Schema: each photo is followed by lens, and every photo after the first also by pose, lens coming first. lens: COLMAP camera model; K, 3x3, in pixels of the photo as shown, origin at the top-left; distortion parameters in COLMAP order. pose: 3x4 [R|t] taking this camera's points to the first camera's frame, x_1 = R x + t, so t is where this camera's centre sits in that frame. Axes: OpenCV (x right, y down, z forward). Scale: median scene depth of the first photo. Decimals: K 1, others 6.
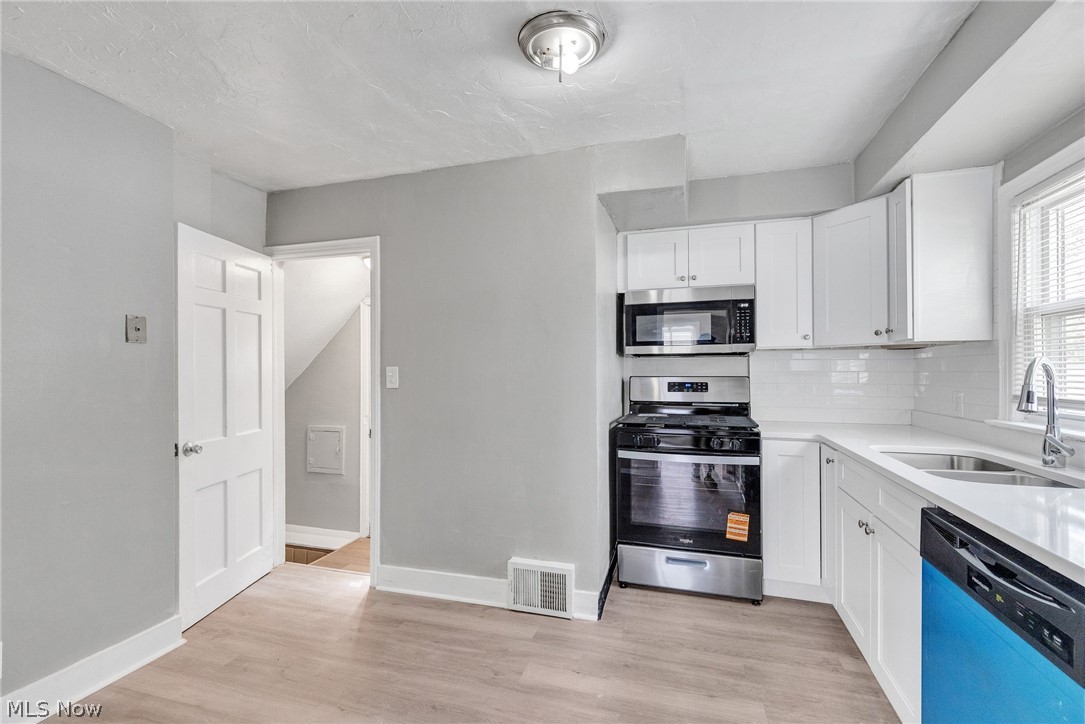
lens RADIAL K [[488.4, 0, 542.5], [0, 488.4, 362.0], [0, 0, 1]] dist [0.000415, 0.000022]
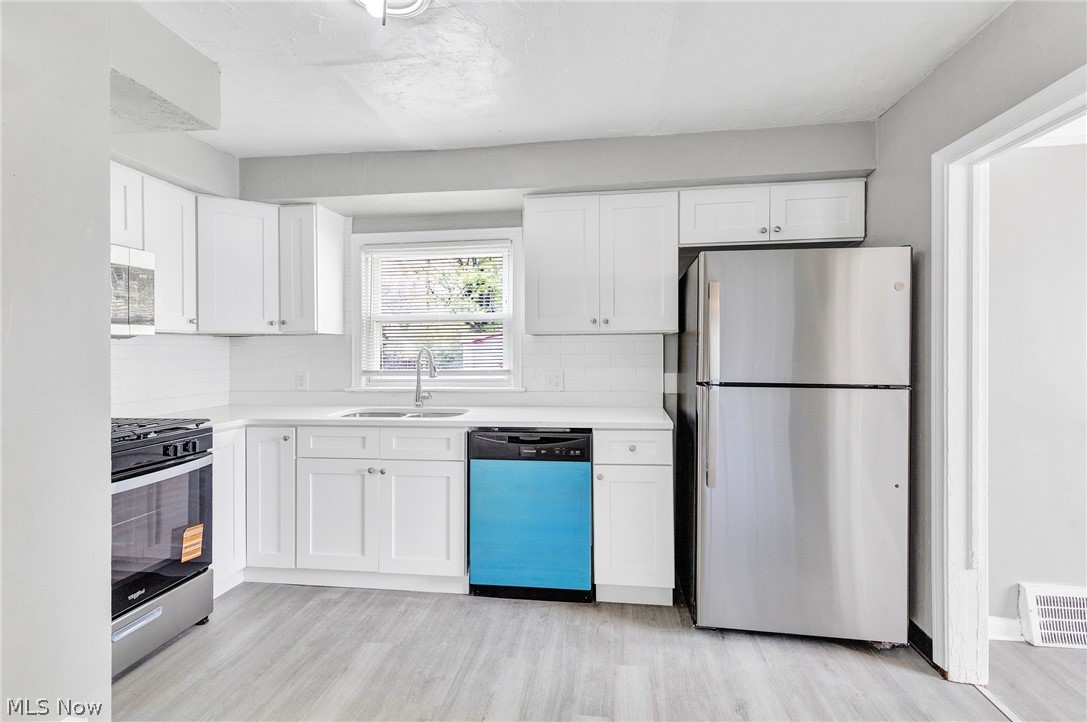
lens RADIAL K [[502.0, 0, 541.3], [0, 502.0, 349.3], [0, 0, 1]] dist [0.003147, 0.000022]
pose [[-0.171153, -0.001932, 0.985243, -0.570345], [-0.013843, 0.999904, -0.000444, -0.006600], [-0.985147, -0.013714, -0.171163, 0.565394]]
